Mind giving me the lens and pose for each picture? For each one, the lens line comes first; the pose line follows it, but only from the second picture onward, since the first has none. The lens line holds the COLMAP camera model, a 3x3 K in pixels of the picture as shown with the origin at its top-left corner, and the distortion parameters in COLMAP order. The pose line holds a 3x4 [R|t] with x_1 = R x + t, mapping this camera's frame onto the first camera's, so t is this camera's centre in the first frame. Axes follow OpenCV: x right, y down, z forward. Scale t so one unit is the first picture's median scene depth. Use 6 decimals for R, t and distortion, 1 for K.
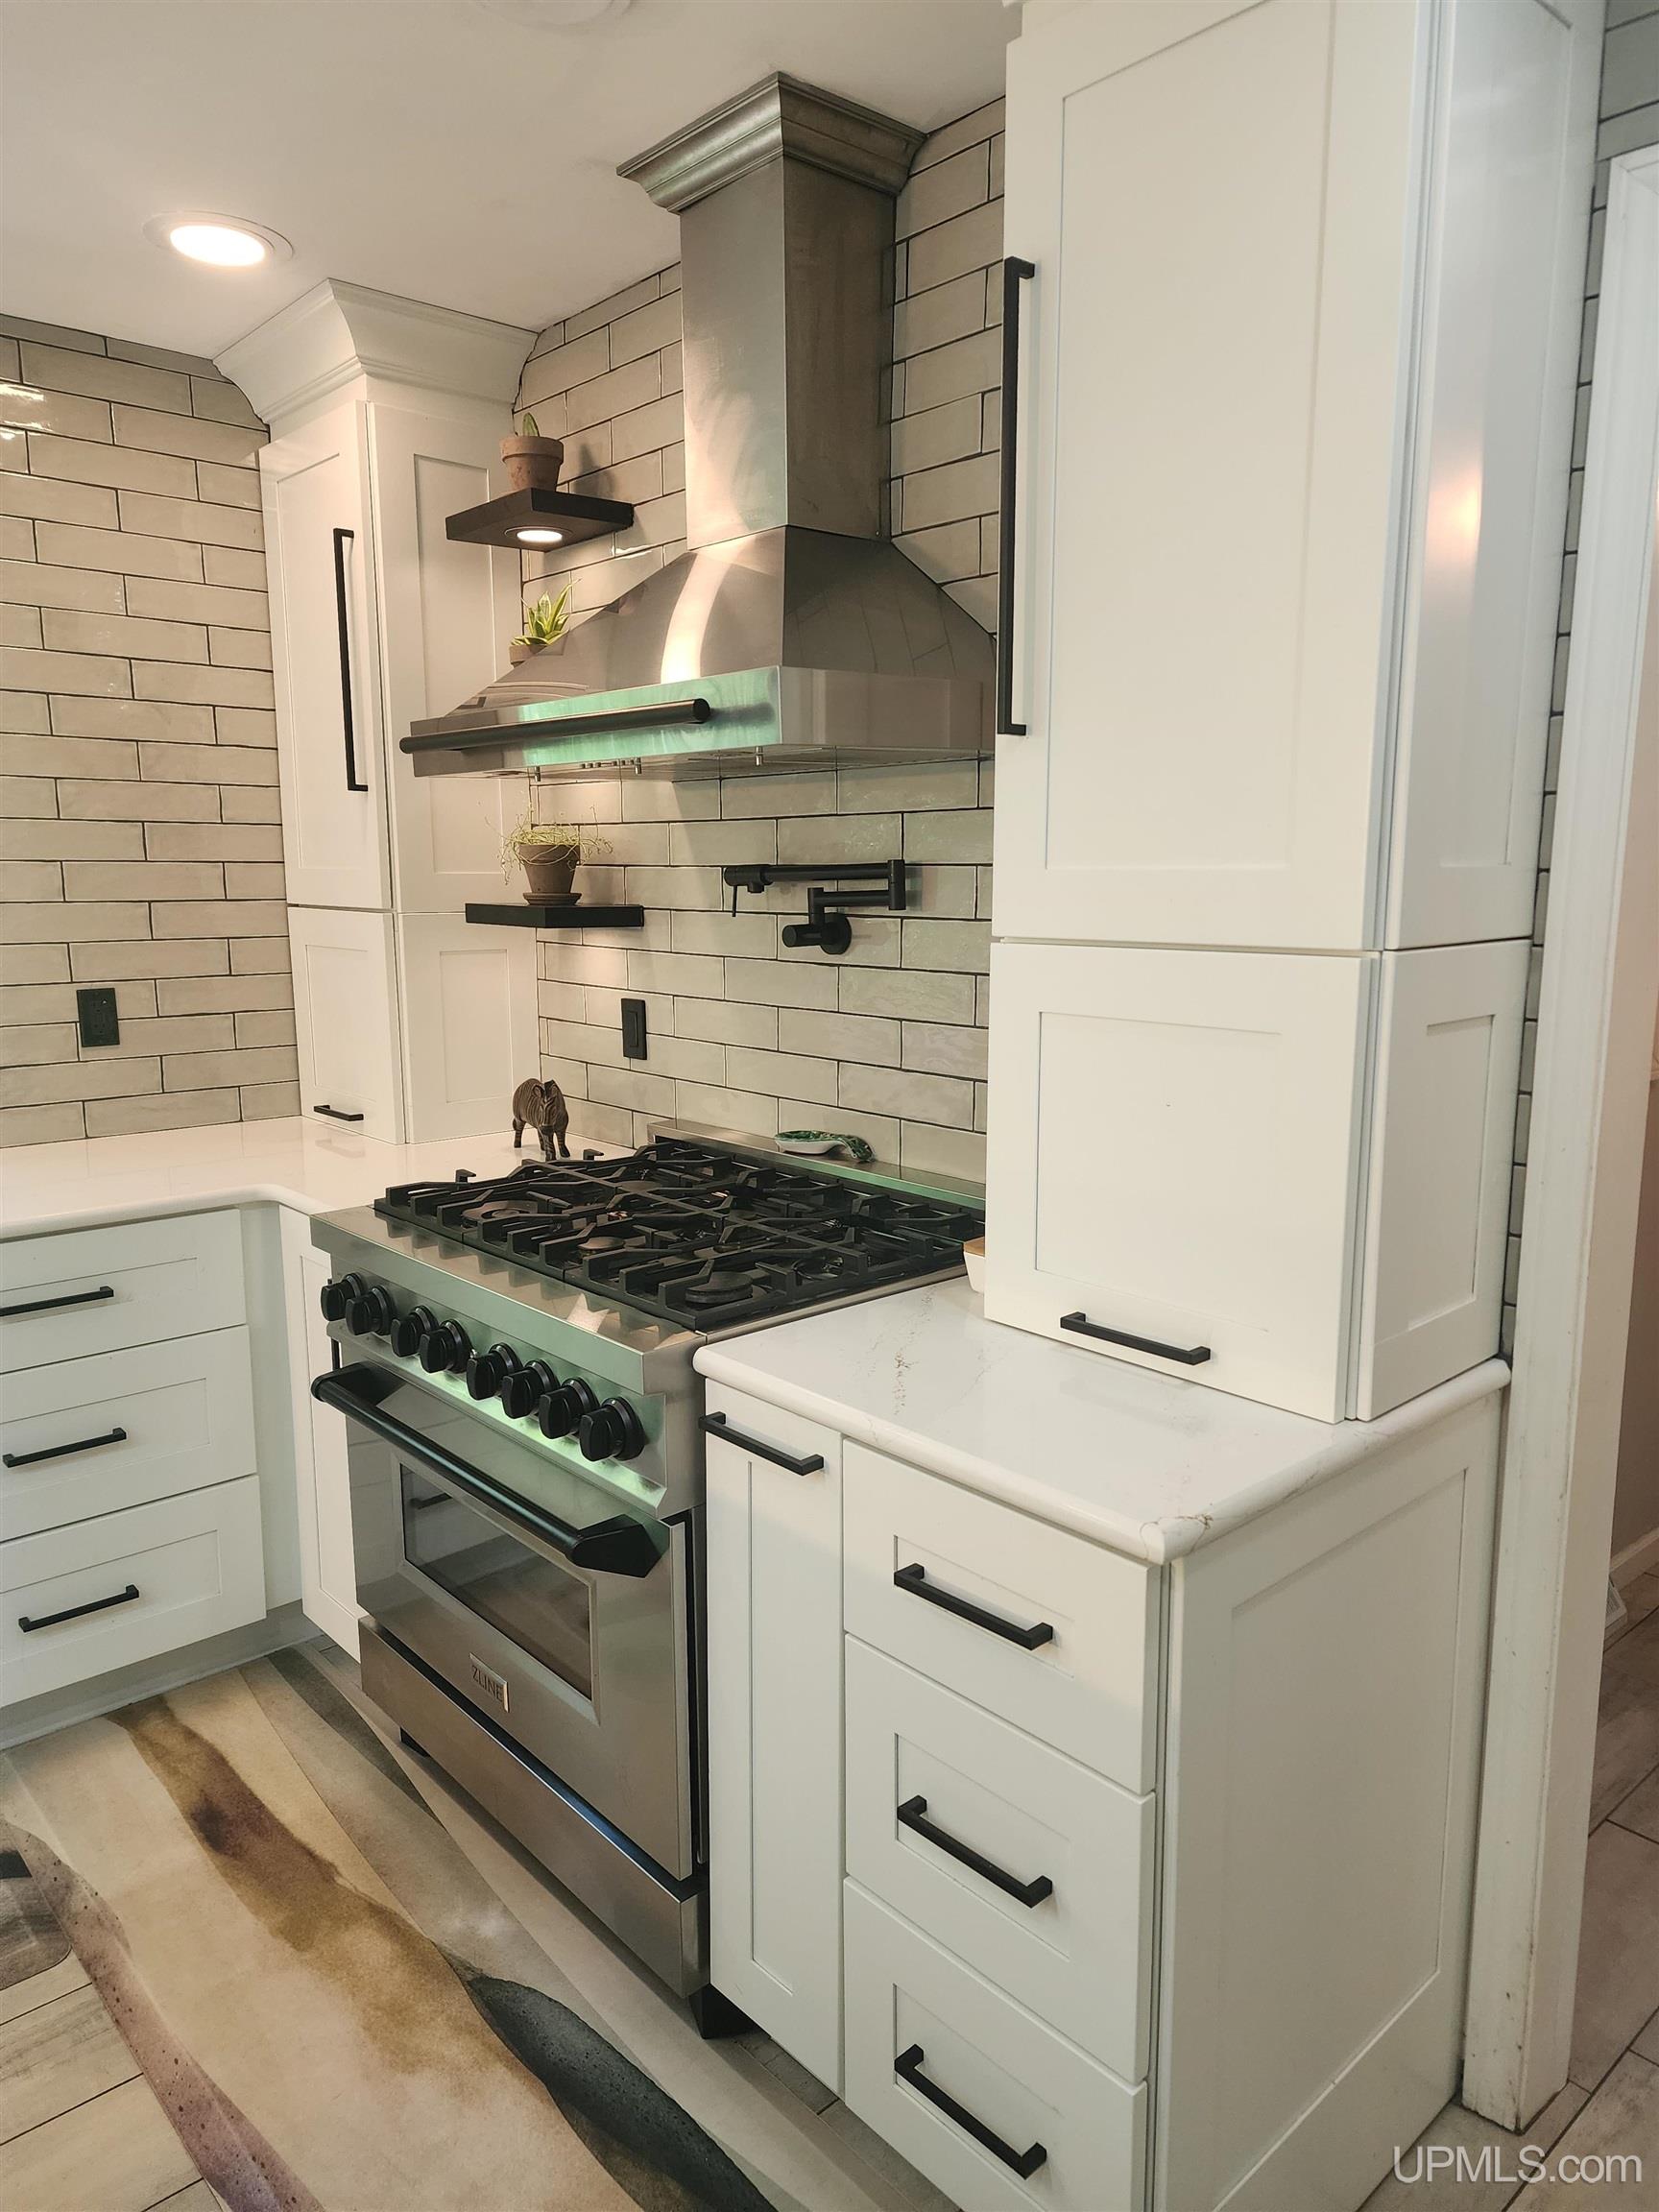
lens RADIAL K [[1485.0, 0, 829.5], [0, 1485.0, 1106.0], [0, 0, 1]] dist [0.072917, -0.057115]
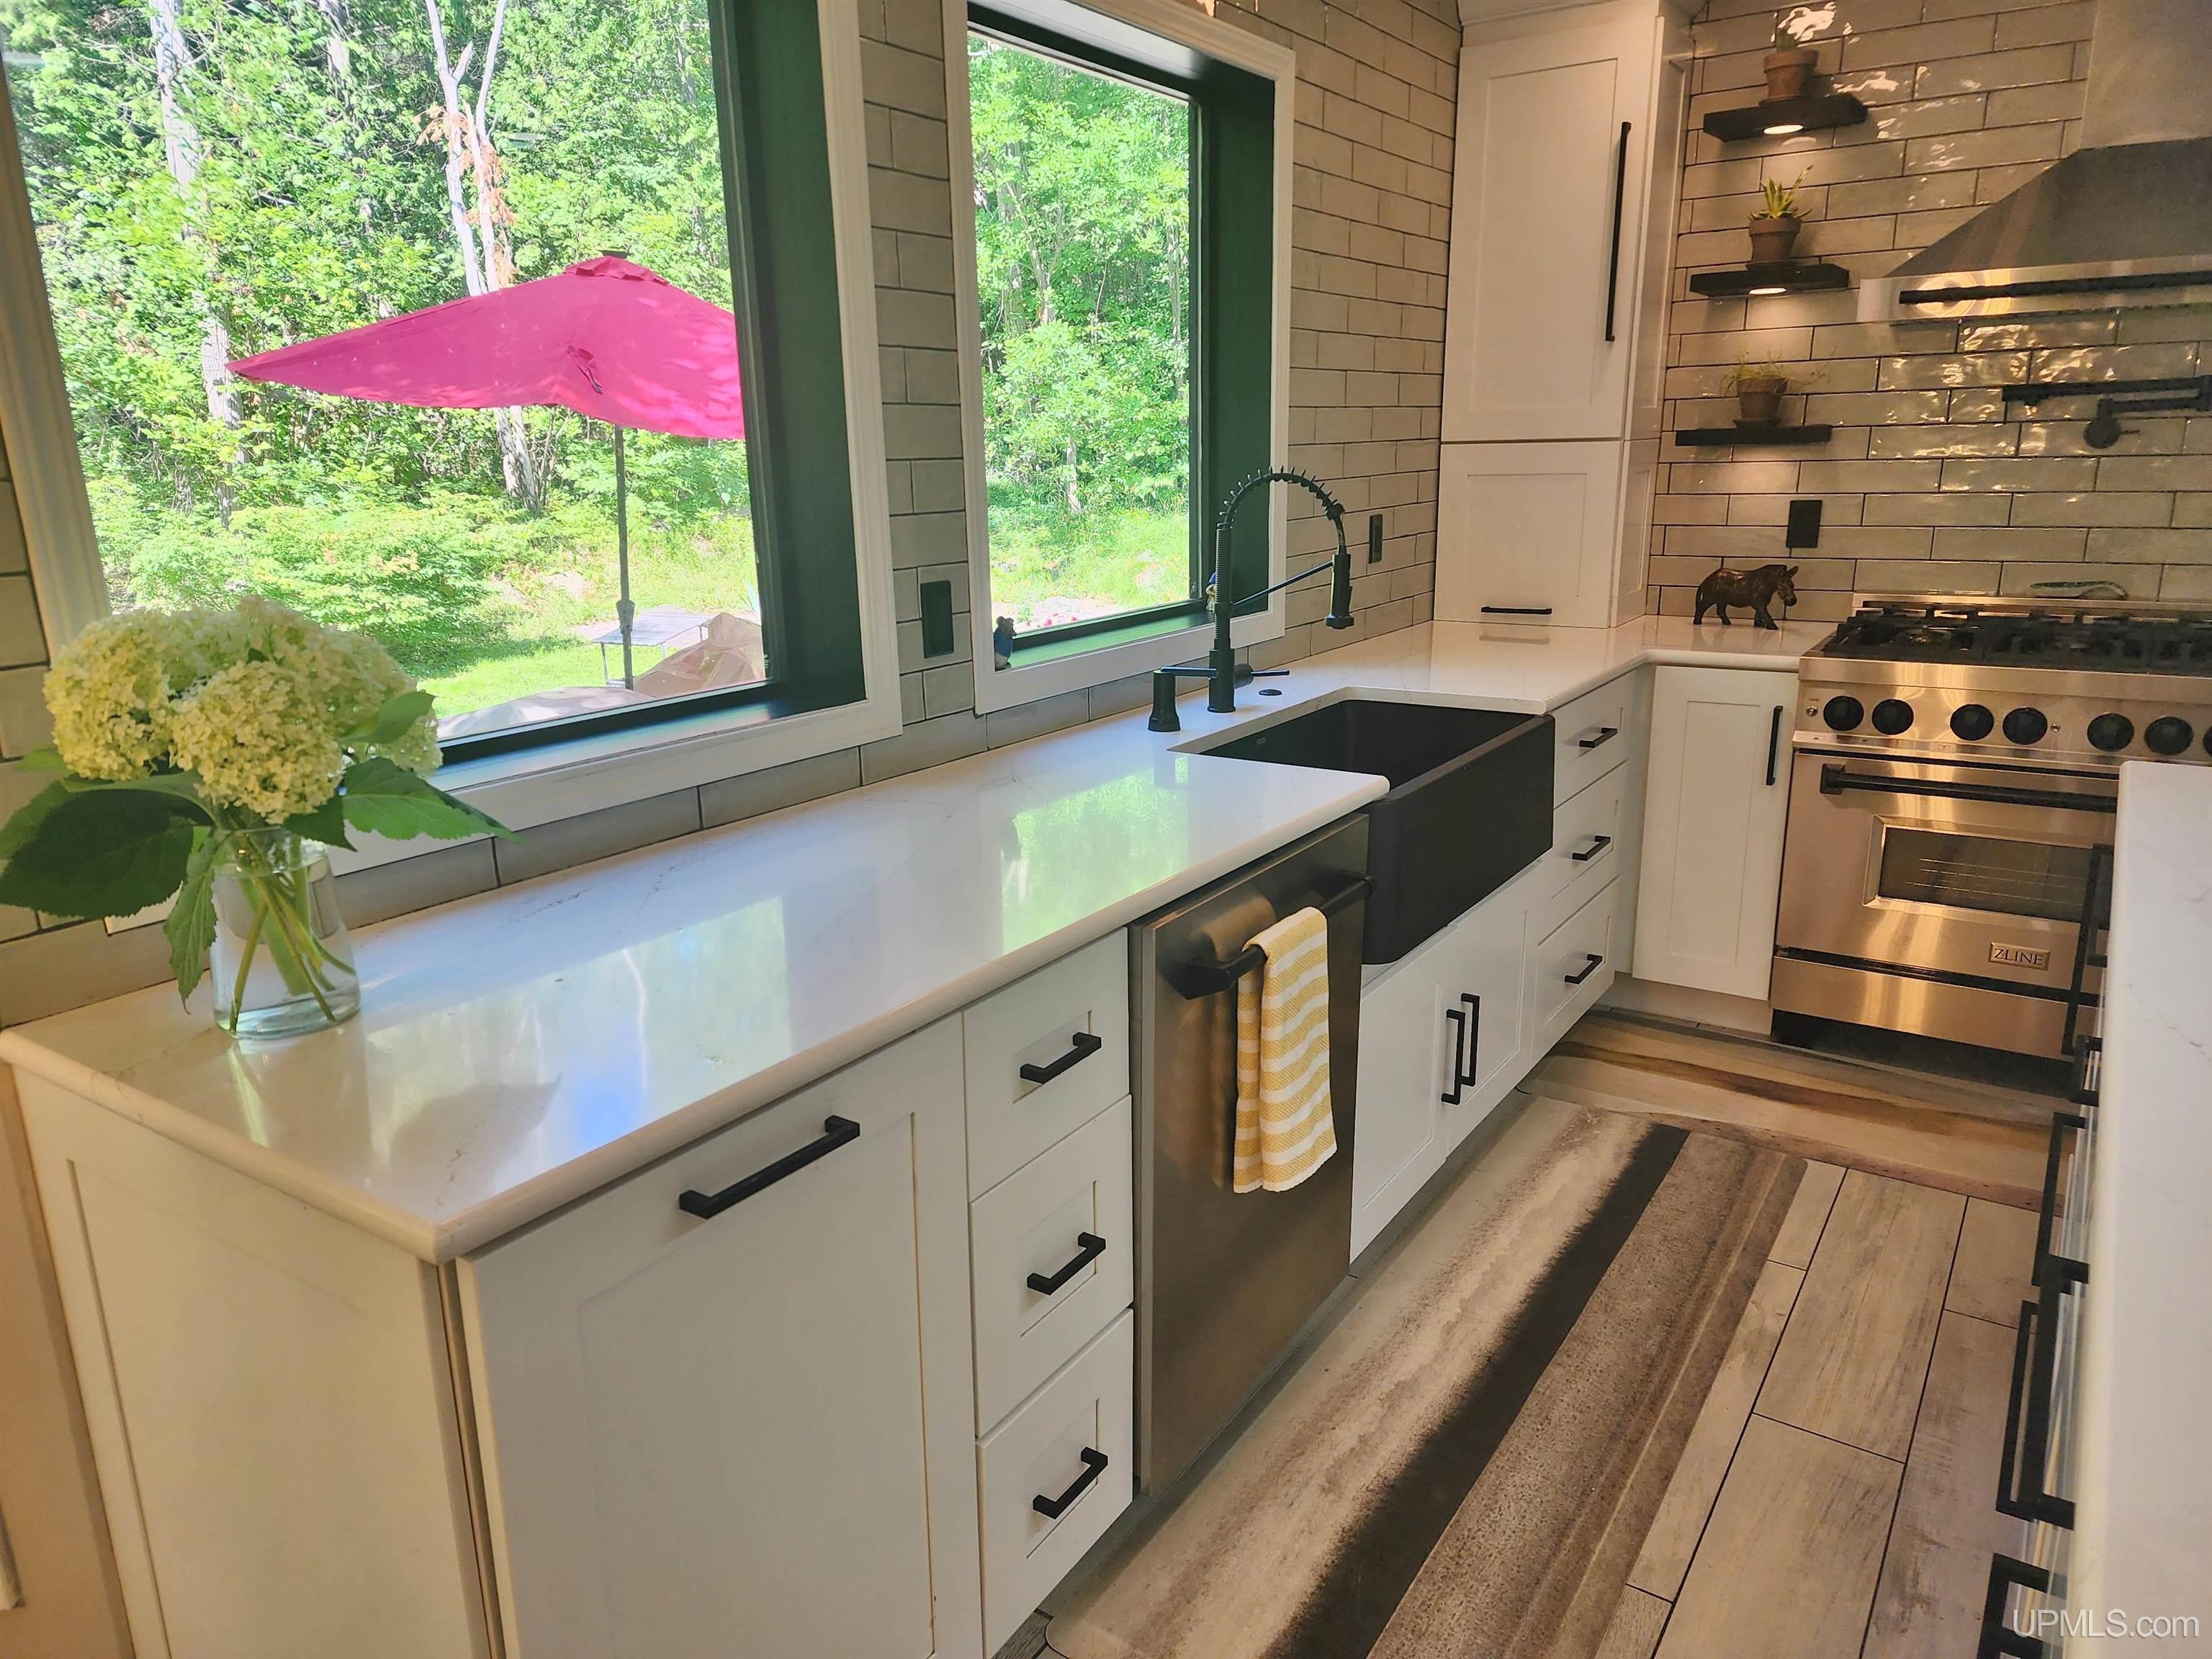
lens RADIAL K [[1485.0, 0, 1106.0], [0, 1485.0, 829.5], [0, 0, 1]] dist [0.072917, -0.057115]
pose [[0.968638, -0.083730, 0.233944, -1.171092], [0.060502, 0.992654, 0.104771, 0.041997], [-0.240998, -0.087332, 0.966588, -0.168398]]
